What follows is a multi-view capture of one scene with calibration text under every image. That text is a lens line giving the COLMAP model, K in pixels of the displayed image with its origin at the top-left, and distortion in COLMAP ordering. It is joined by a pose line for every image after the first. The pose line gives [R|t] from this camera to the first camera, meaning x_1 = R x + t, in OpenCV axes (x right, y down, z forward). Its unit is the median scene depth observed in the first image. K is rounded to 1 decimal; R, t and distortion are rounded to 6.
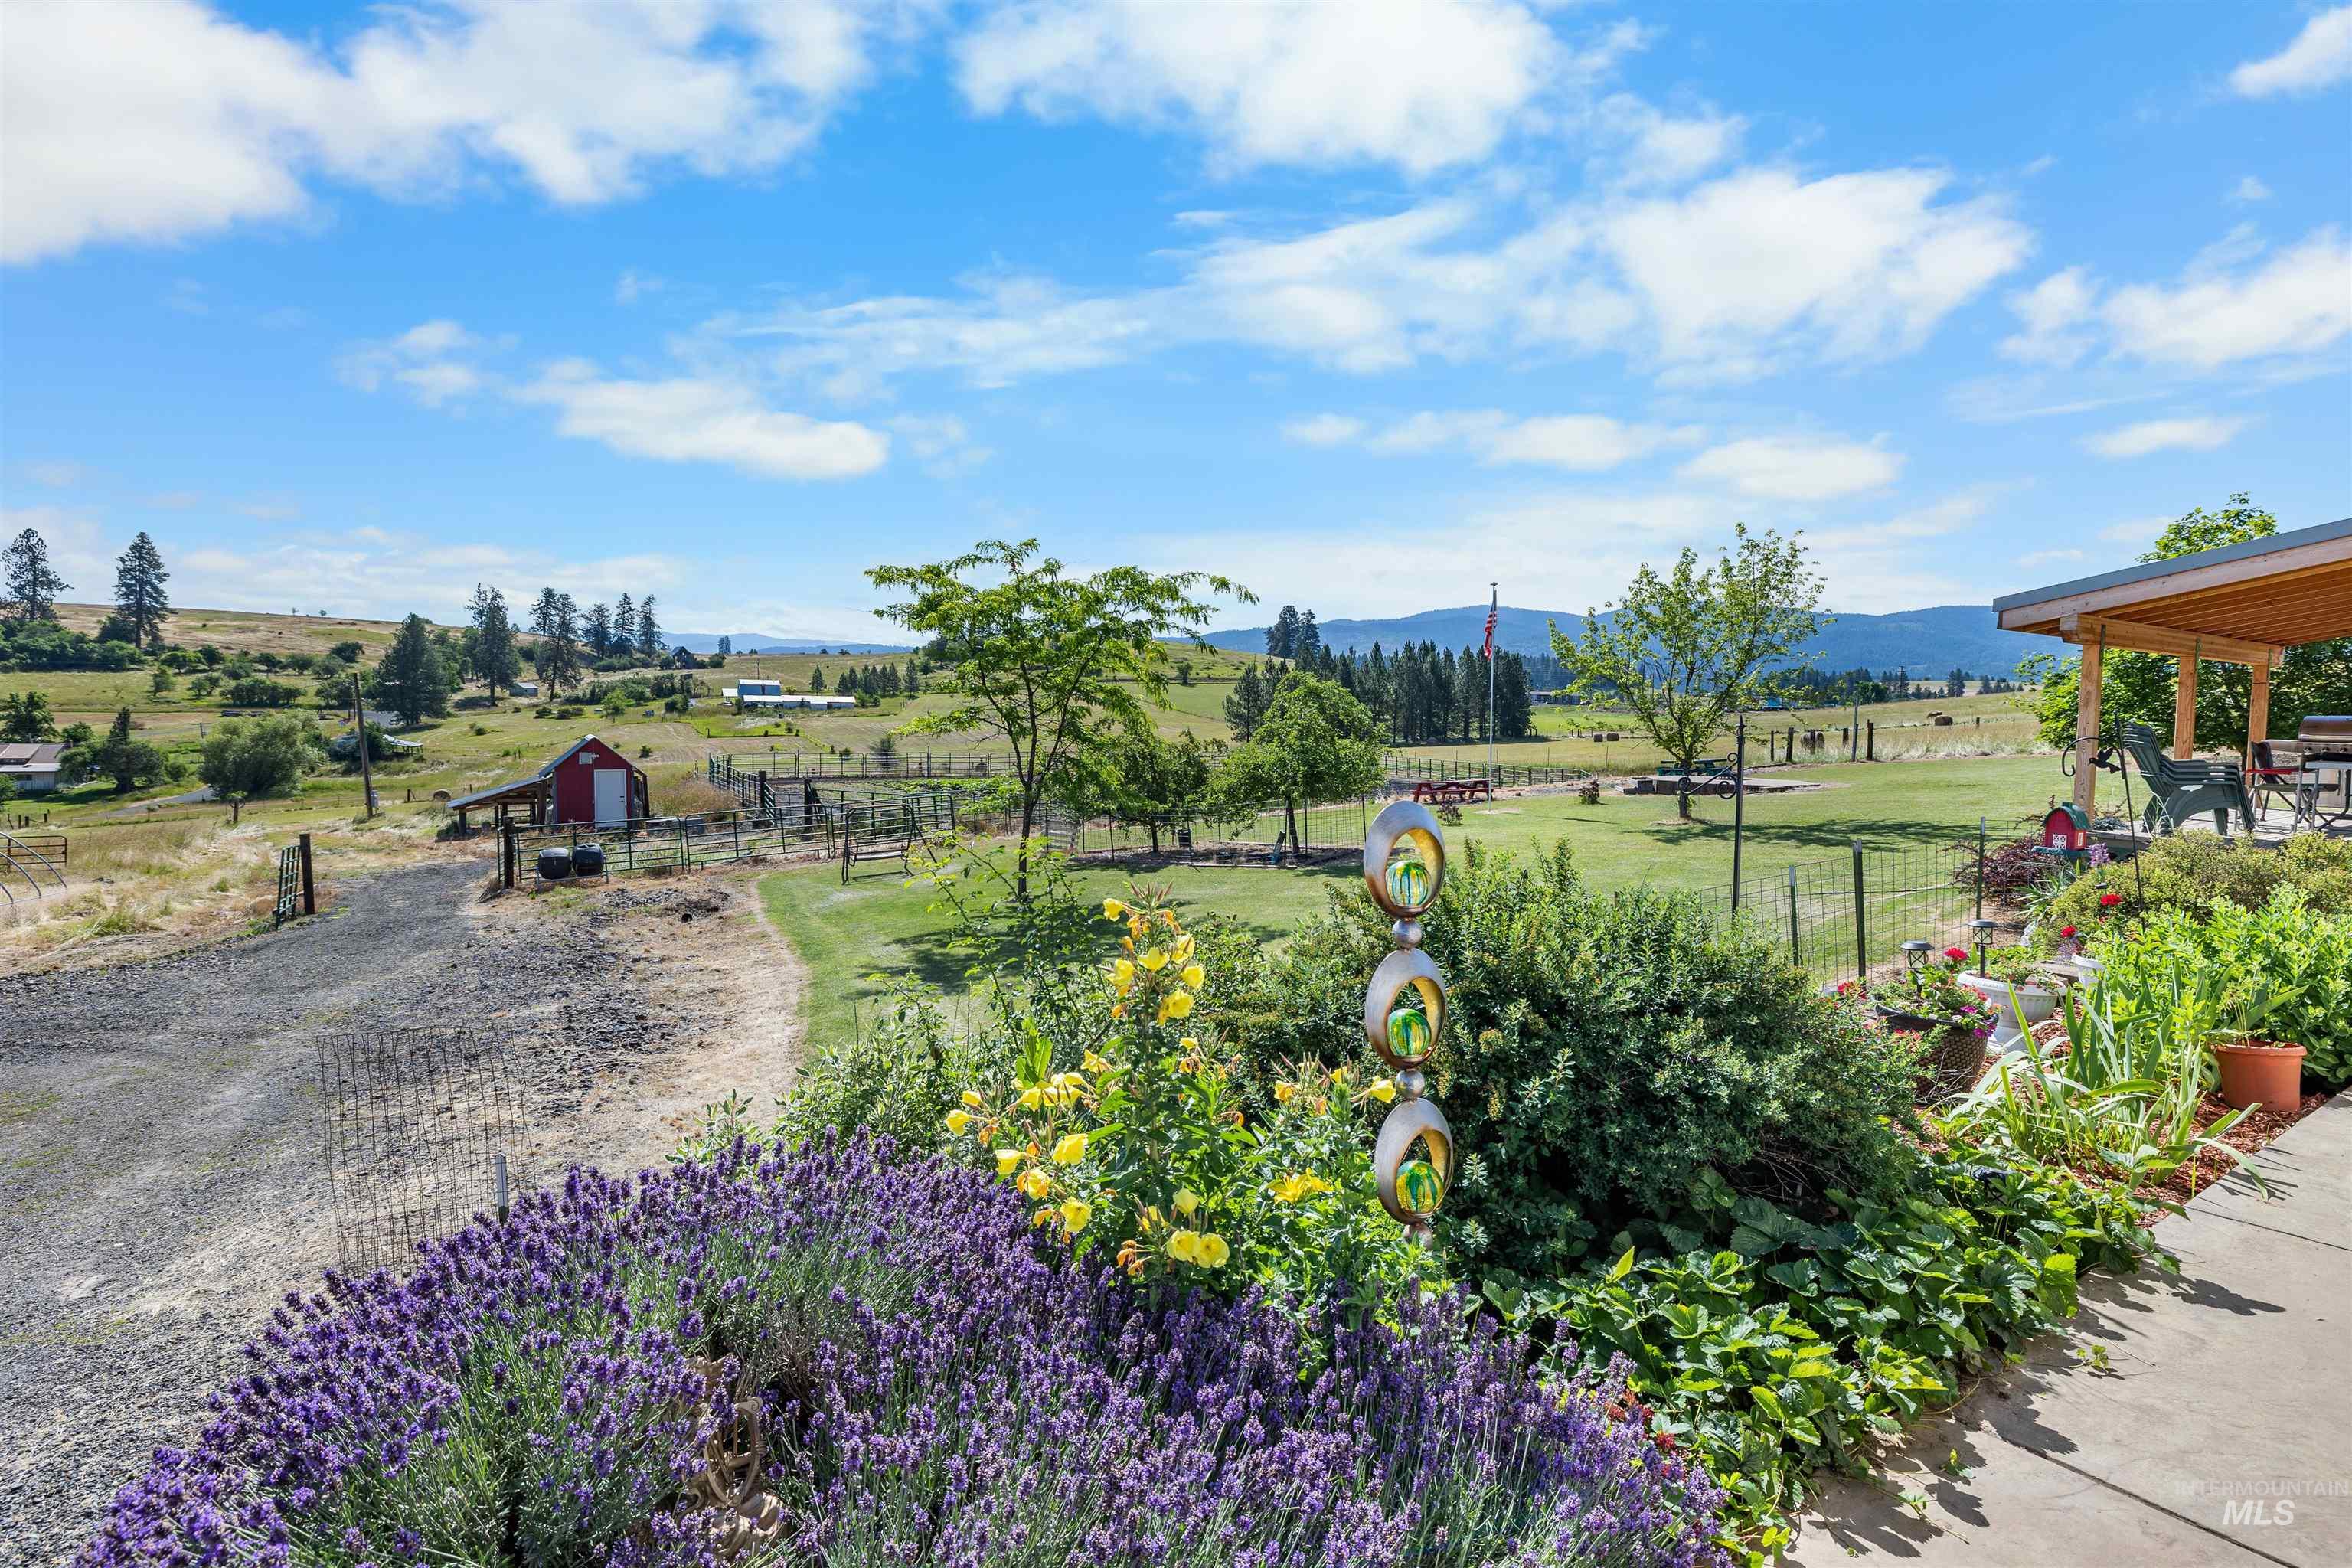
lens RADIAL K [[1137.8, 0, 1176.0], [0, 1137.8, 784.0], [0, 0, 1]] dist [0.005853, 0.001407]
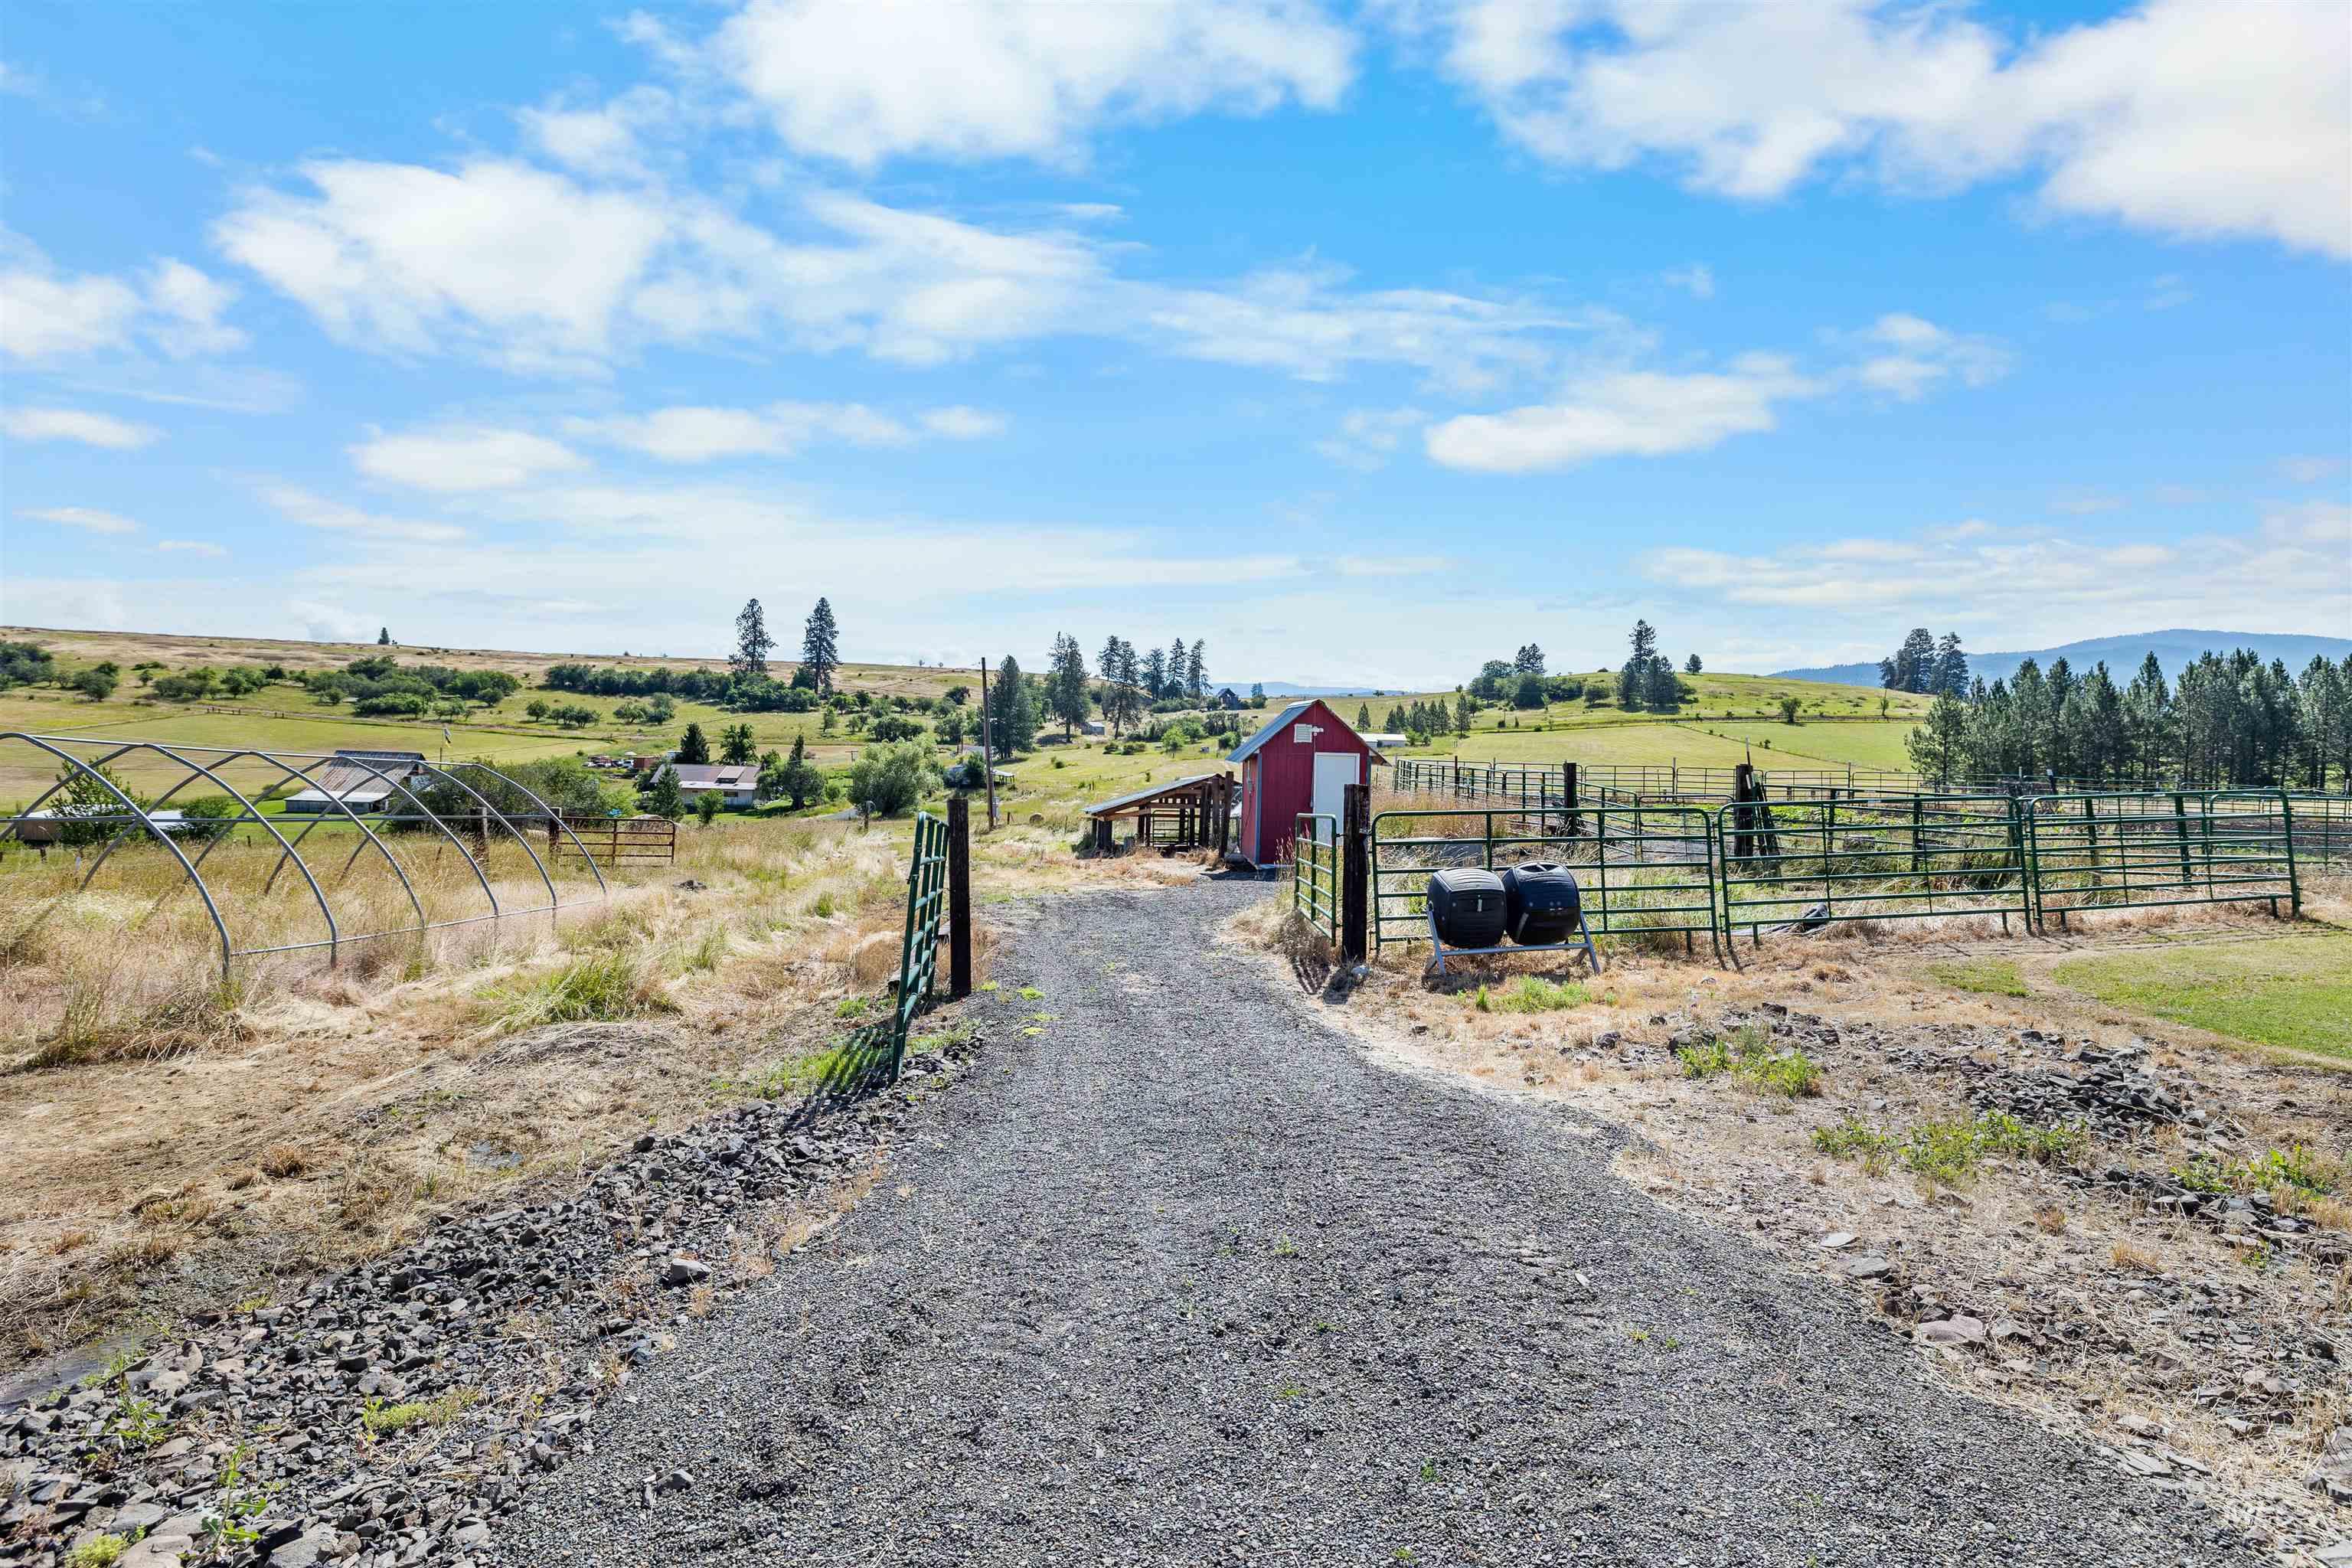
lens RADIAL K [[1199.5, 0, 1176.0], [0, 1199.5, 784.0], [0, 0, 1]] dist [0.003241, 0.001019]
pose [[0.903006, 0.021410, -0.429095, -0.161347], [-0.039154, 0.998702, -0.032567, 0.015713], [0.427841, 0.046209, 0.902672, 0.204441]]
